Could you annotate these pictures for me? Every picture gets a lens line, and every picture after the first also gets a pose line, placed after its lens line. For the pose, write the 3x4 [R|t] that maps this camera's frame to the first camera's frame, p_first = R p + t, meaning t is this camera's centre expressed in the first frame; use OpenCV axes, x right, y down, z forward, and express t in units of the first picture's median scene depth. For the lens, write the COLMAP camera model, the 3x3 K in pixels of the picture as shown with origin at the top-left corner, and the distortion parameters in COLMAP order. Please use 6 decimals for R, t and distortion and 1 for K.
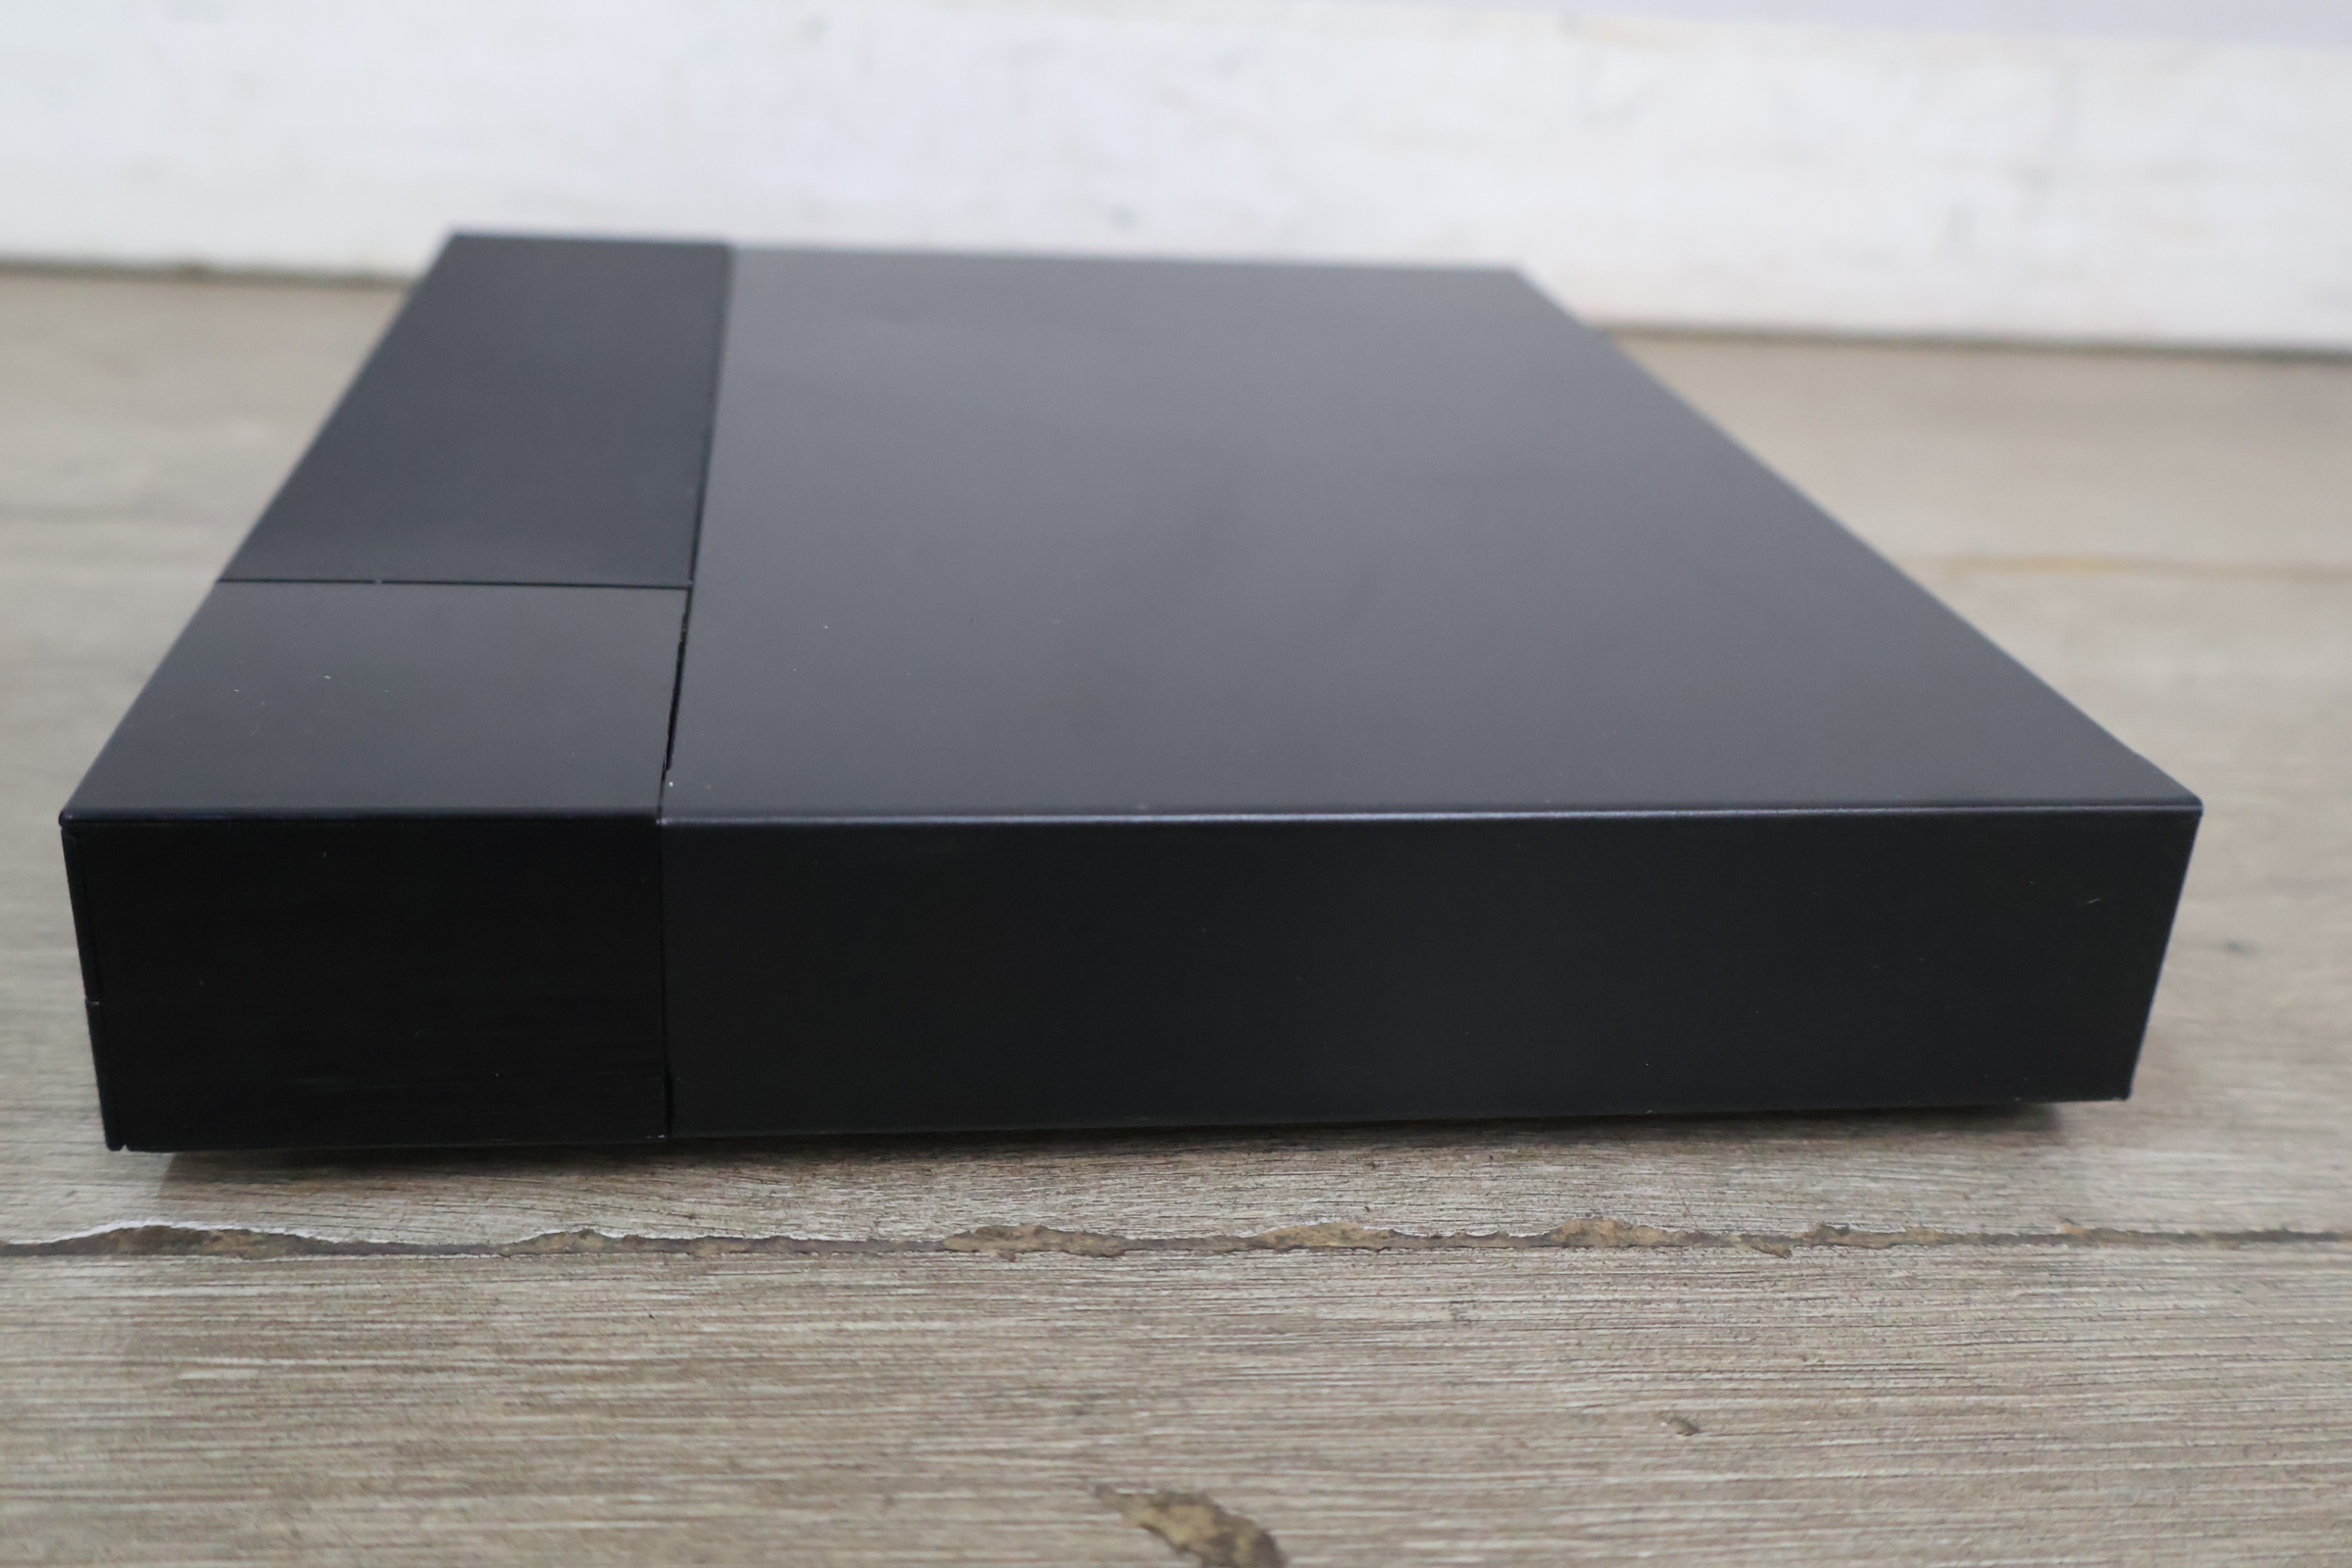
lens RADIAL K [[2293.2, 0, 1166.3], [0, 2293.2, 781.6], [0, 0, 1]] dist [0.006008, 0.000000]
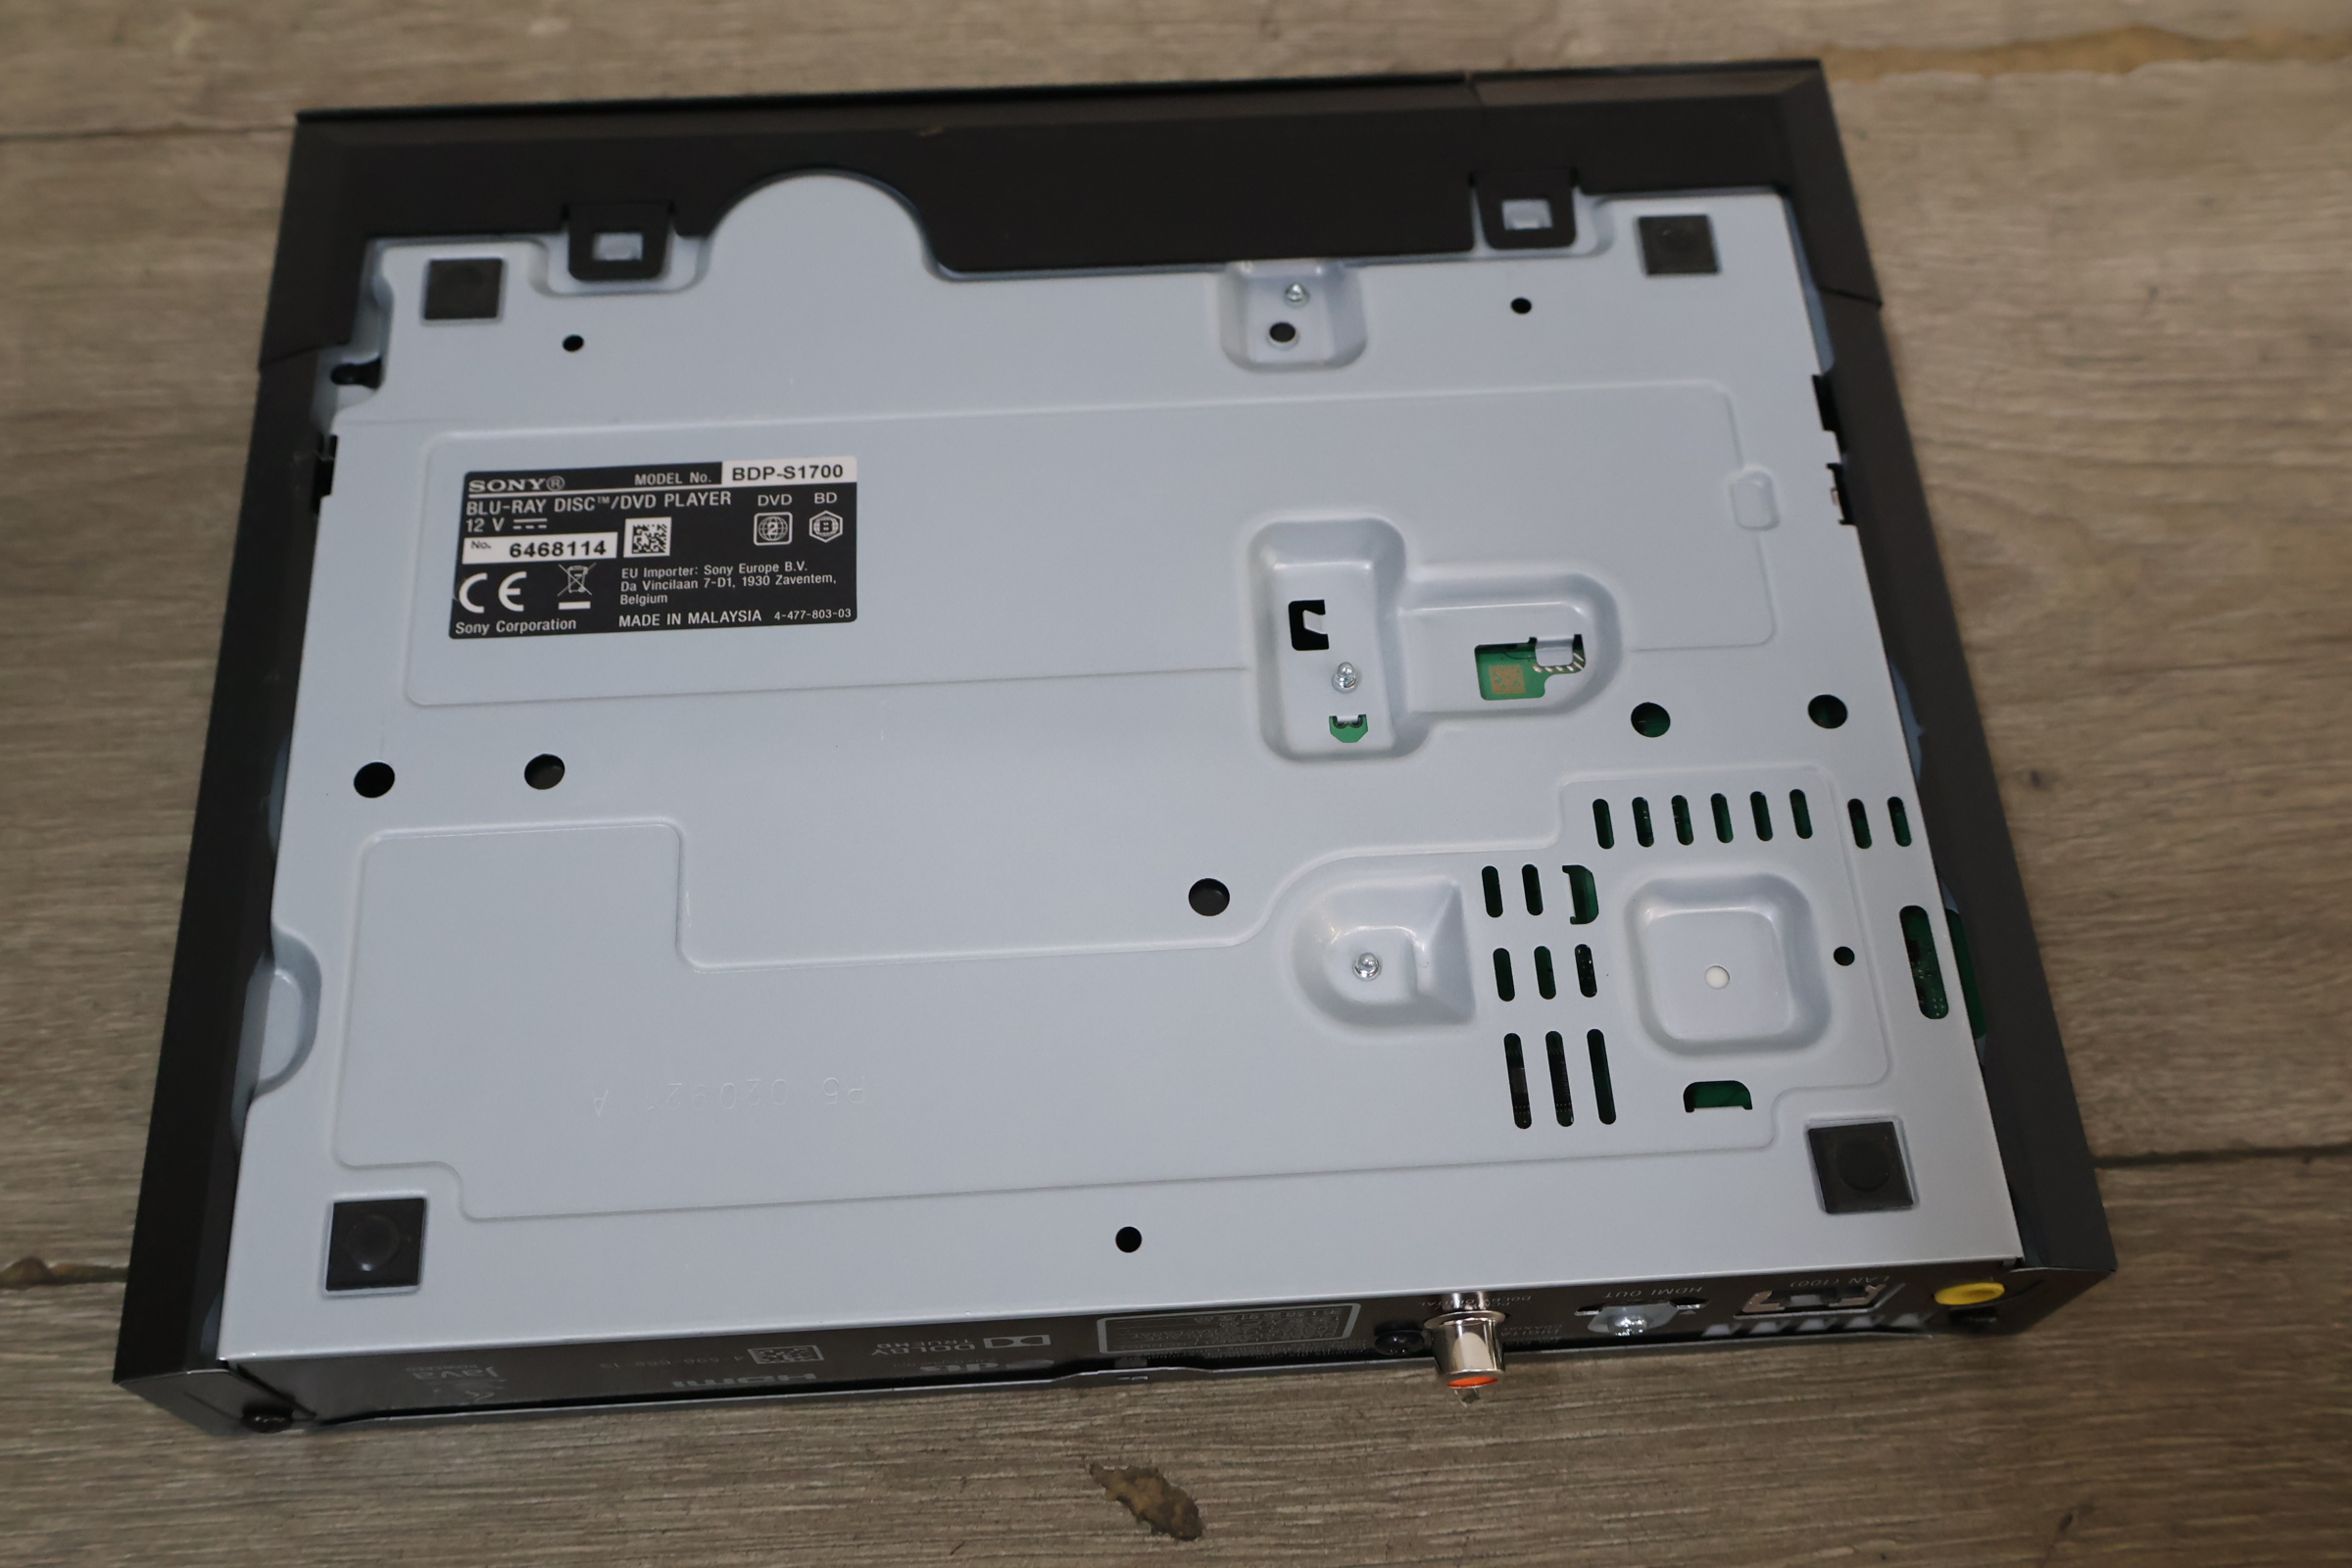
lens RADIAL K [[2293.2, 0, 1183.6], [0, 2293.2, 741.3], [0, 0, 1]] dist [0.006008, 0.000000]
pose [[0.998170, 0.007897, -0.059960, 0.125882], [0.031665, 0.776443, 0.629391, -1.089619], [0.051526, -0.630138, 0.774772, 0.061446]]
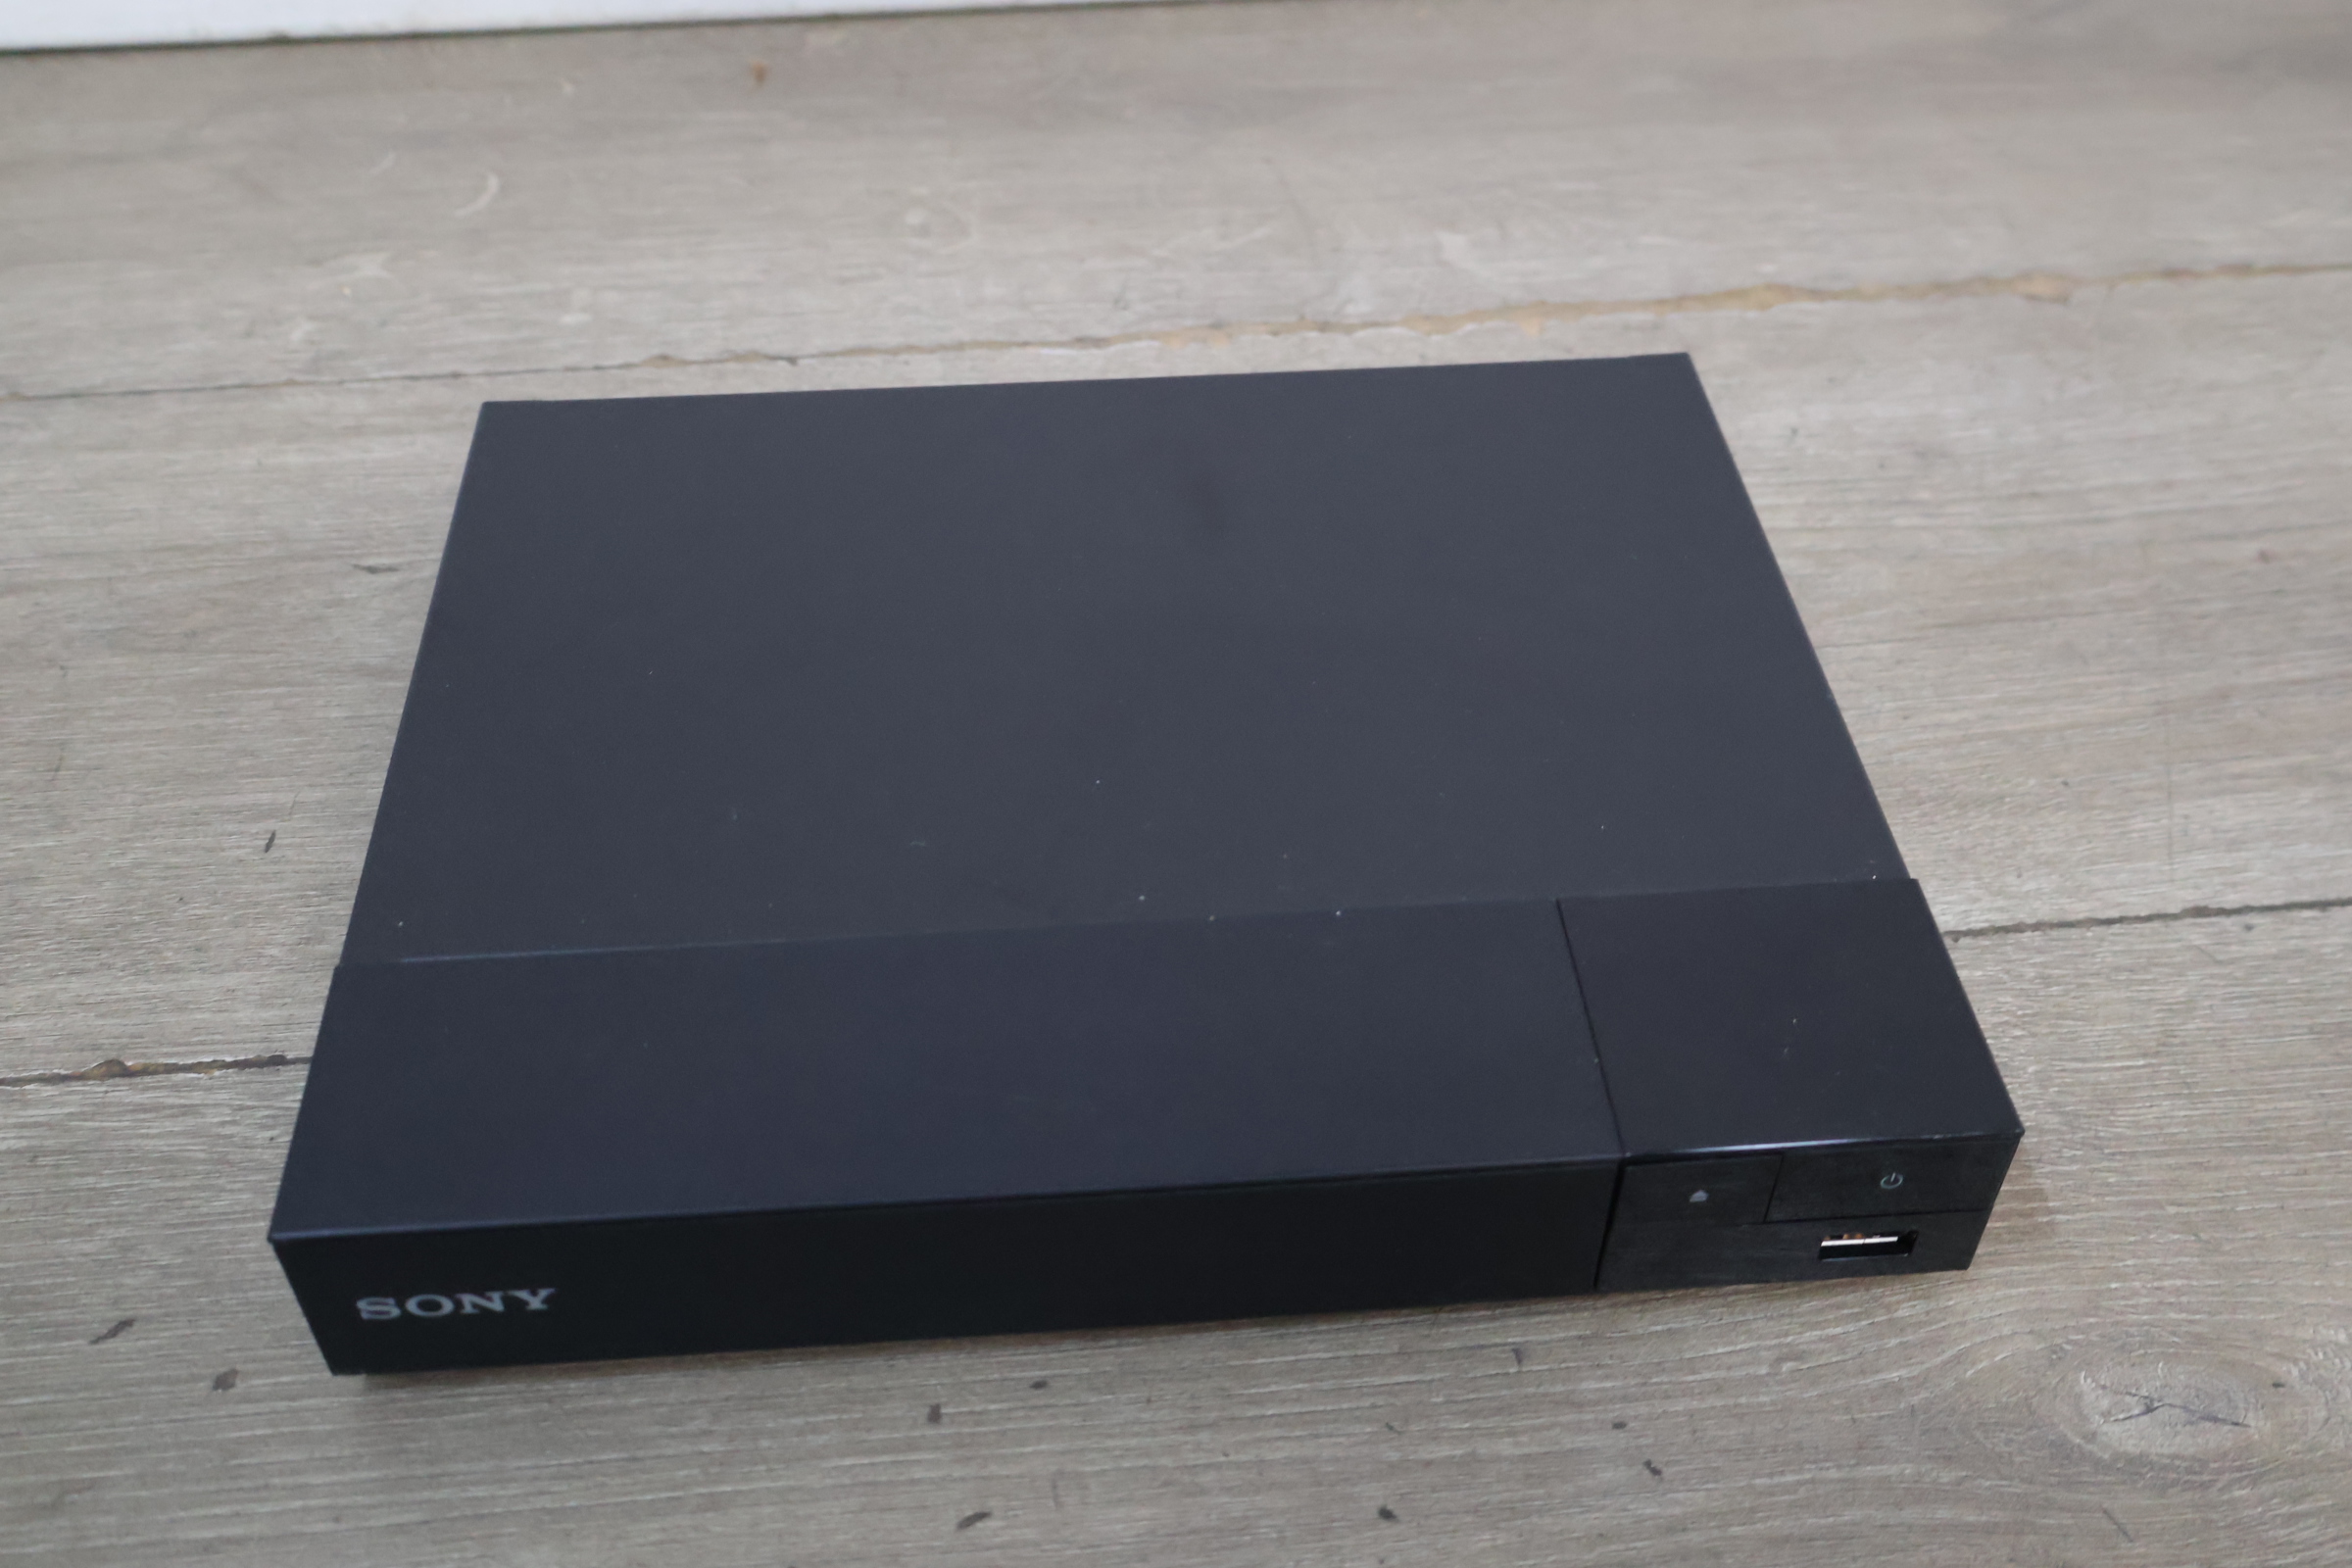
lens RADIAL K [[2293.2, 0, 1181.2], [0, 2293.2, 761.3], [0, 0, 1]] dist [0.006008, 0.000000]
pose [[0.997954, -0.048892, -0.041195, 0.237623], [0.059749, 0.942501, 0.328818, -0.647090], [0.022750, -0.330606, 0.943495, -0.733497]]
